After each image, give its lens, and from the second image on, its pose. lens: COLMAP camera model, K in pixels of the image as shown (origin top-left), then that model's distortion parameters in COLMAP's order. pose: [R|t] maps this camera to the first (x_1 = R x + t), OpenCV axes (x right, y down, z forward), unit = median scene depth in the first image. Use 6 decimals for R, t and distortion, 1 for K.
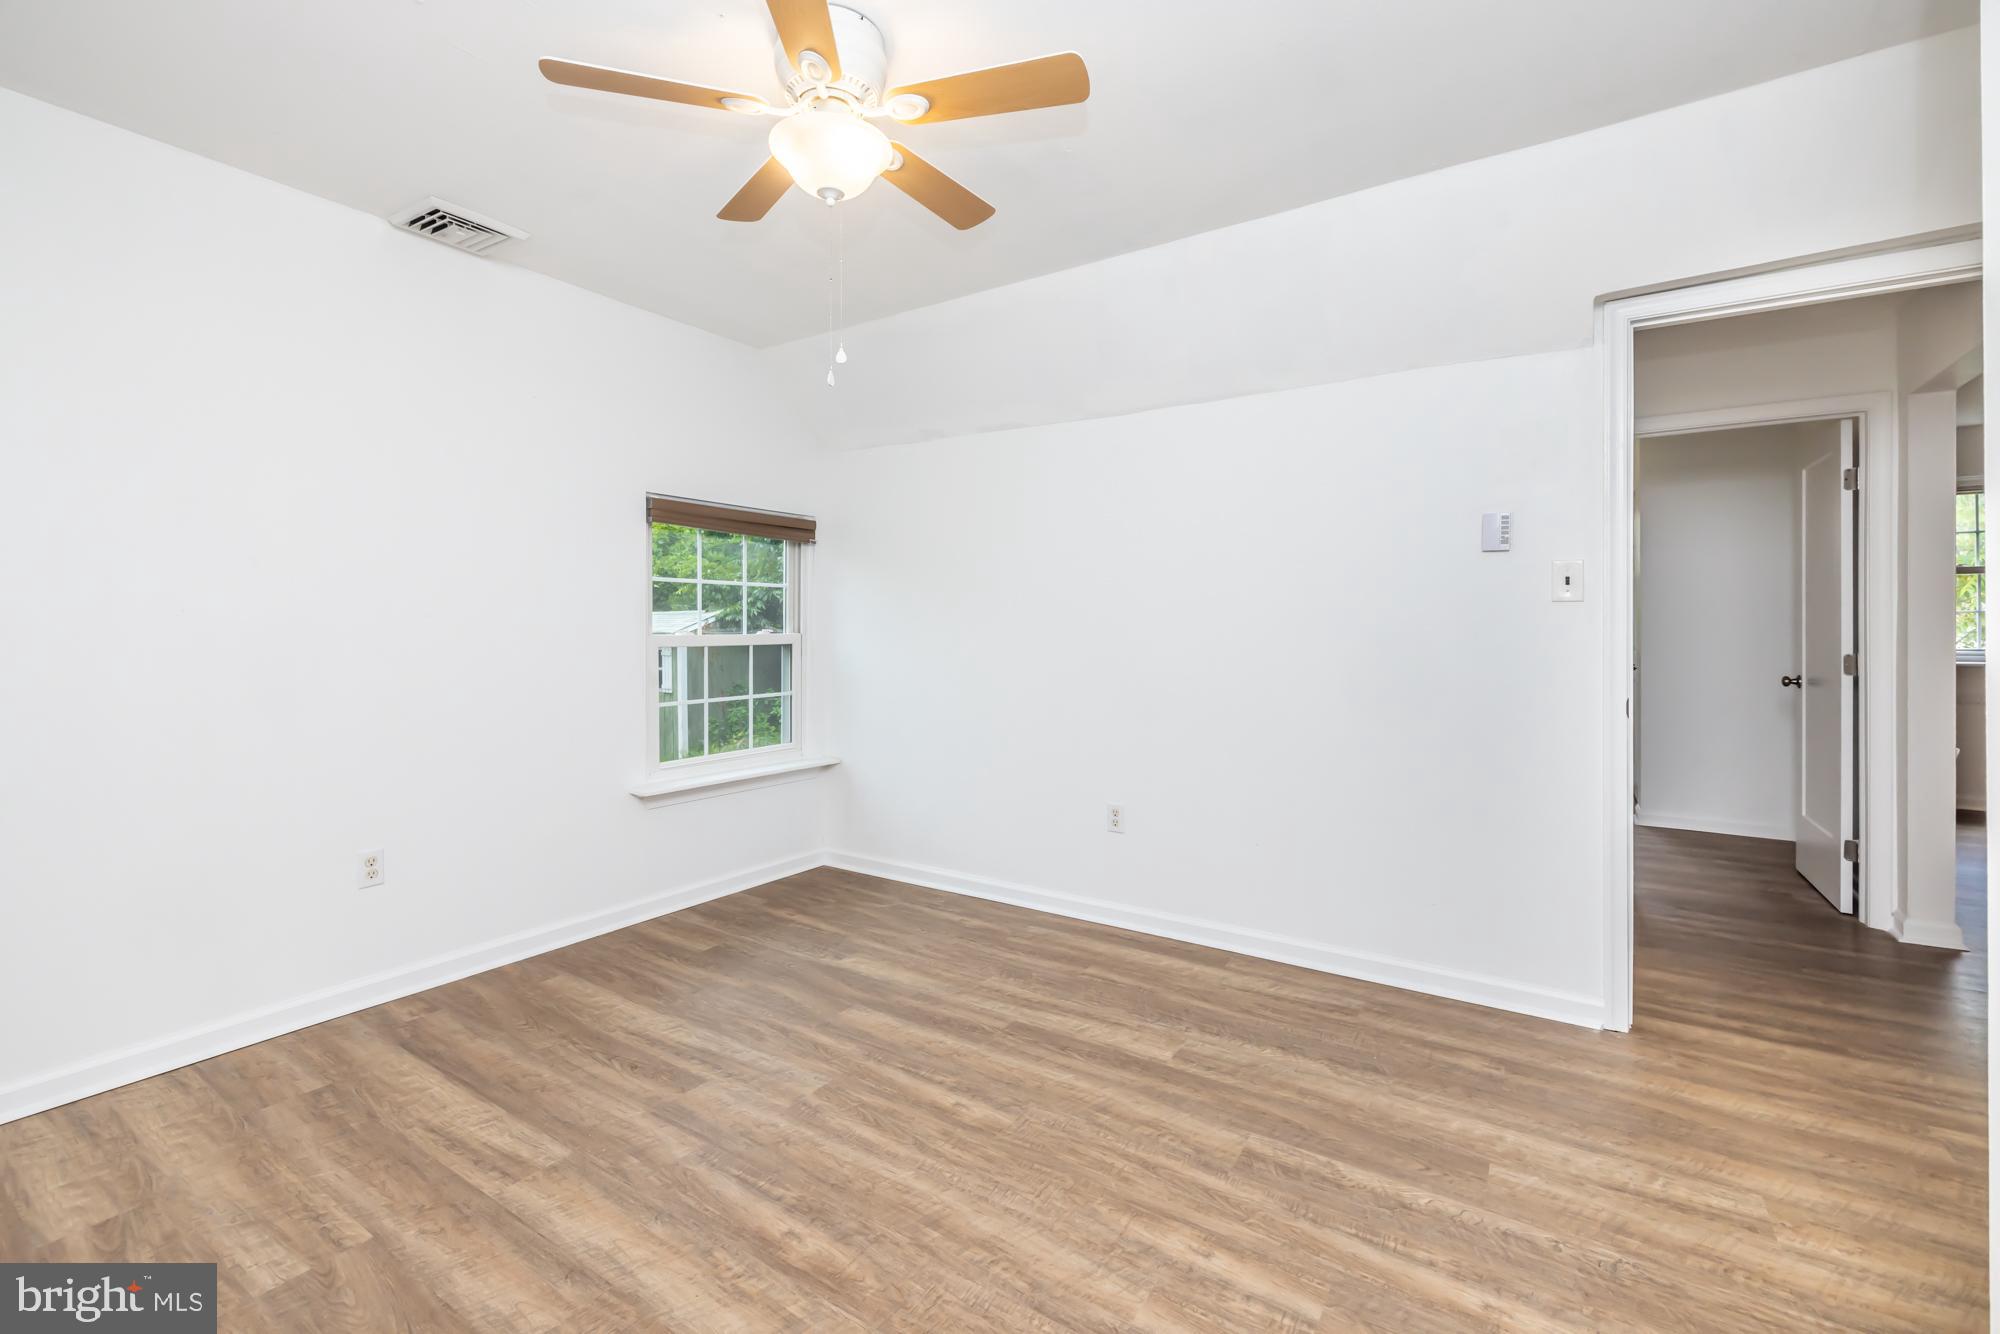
lens RADIAL K [[874.4, 0, 989.5], [0, 874.4, 630.3], [0, 0, 1]] dist [-0.000228, 0.000308]
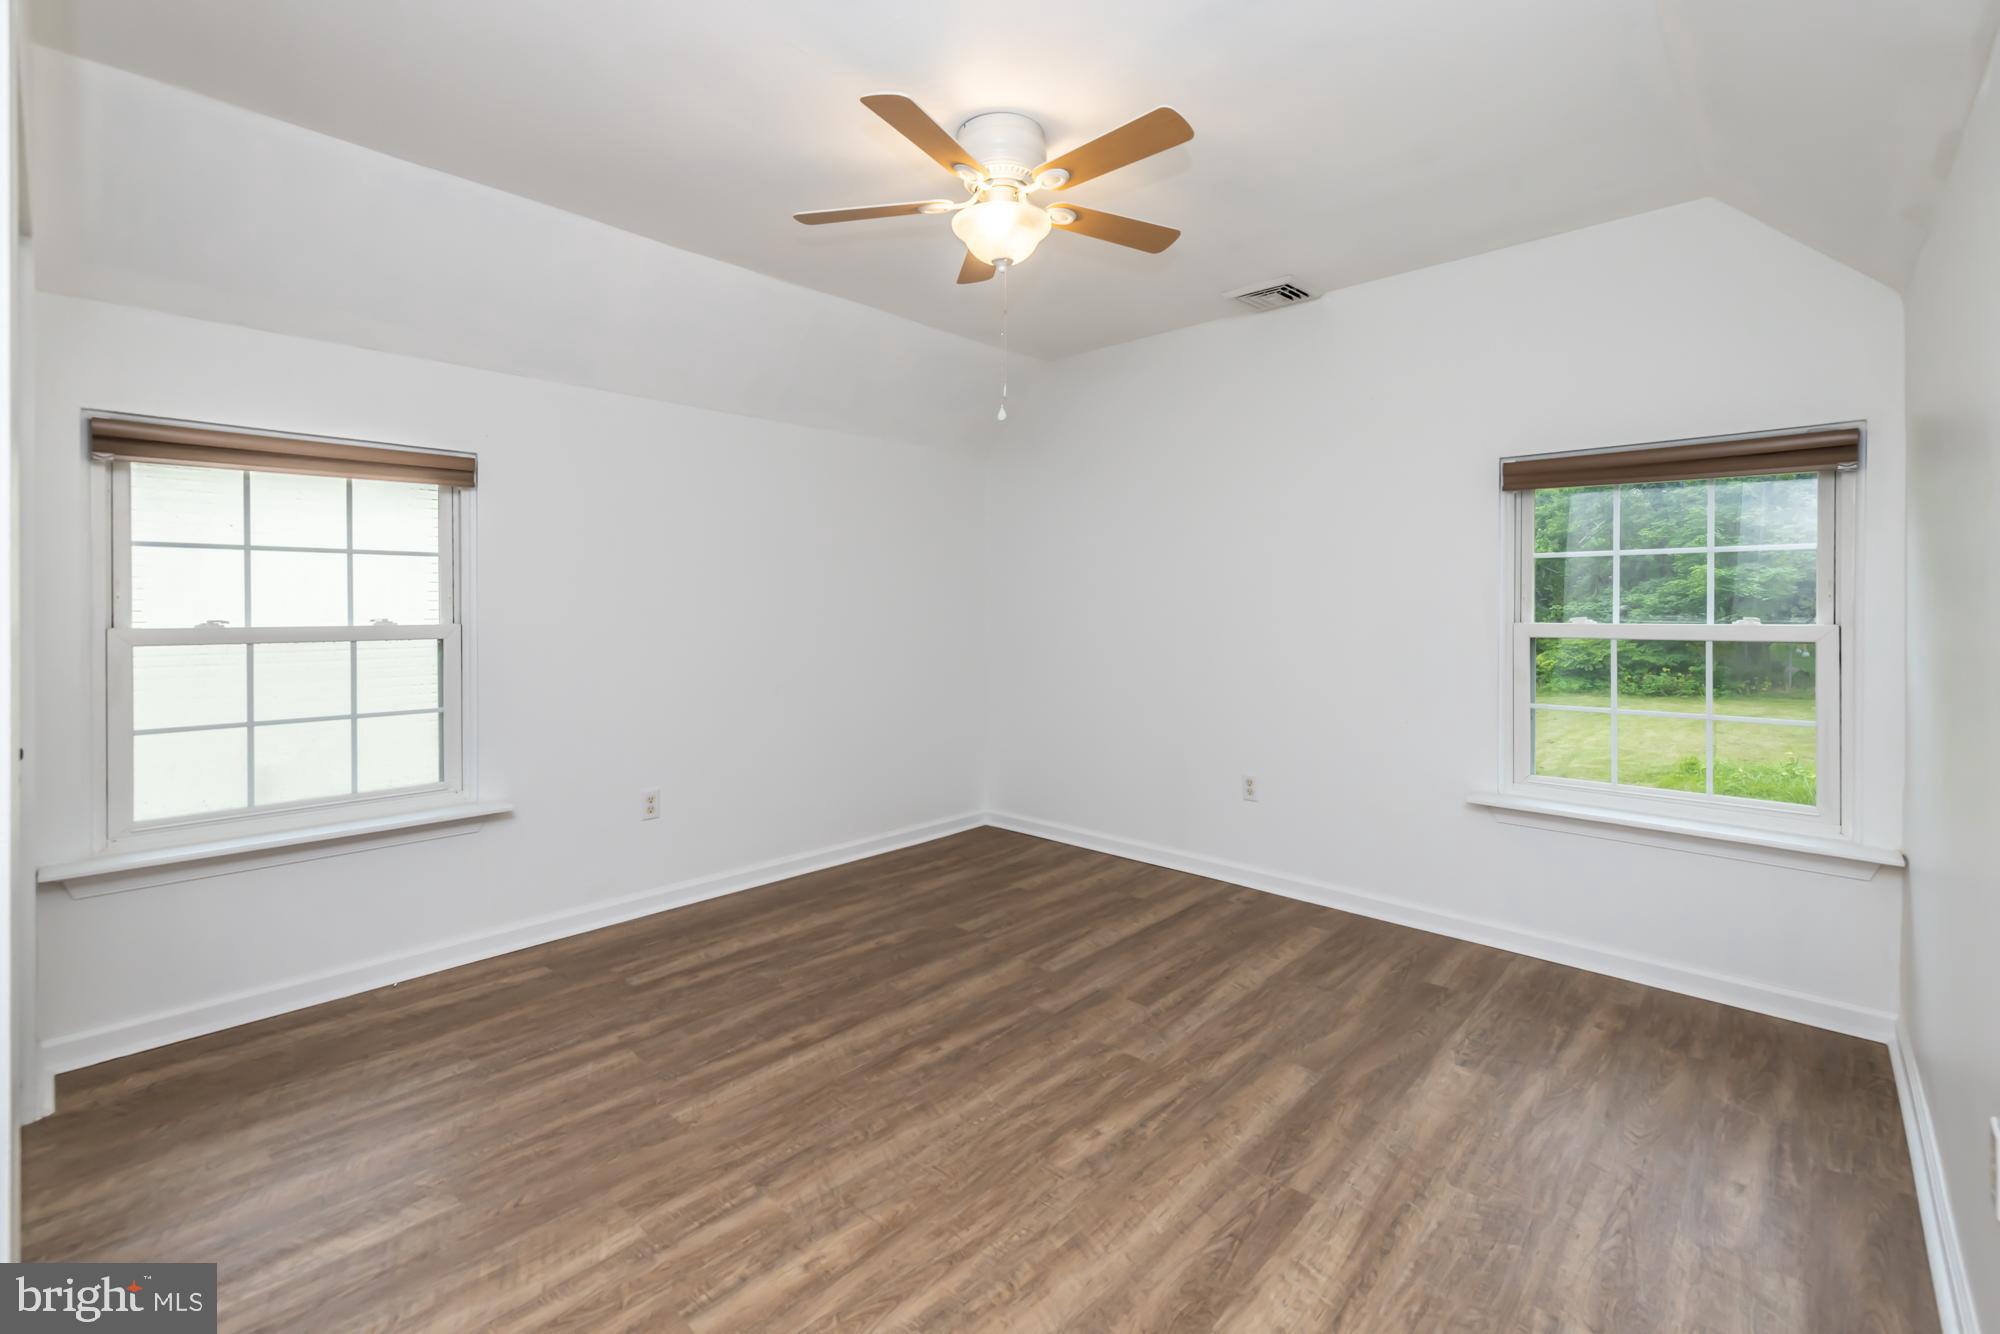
lens RADIAL K [[874.4, 0, 989.5], [0, 874.4, 630.3], [0, 0, 1]] dist [-0.000228, 0.000308]
pose [[-0.186635, 0.028092, -0.982028, 0.841159], [-0.000717, 0.999587, 0.028730, -0.016538], [0.982429, 0.006066, -0.186538, 1.008860]]
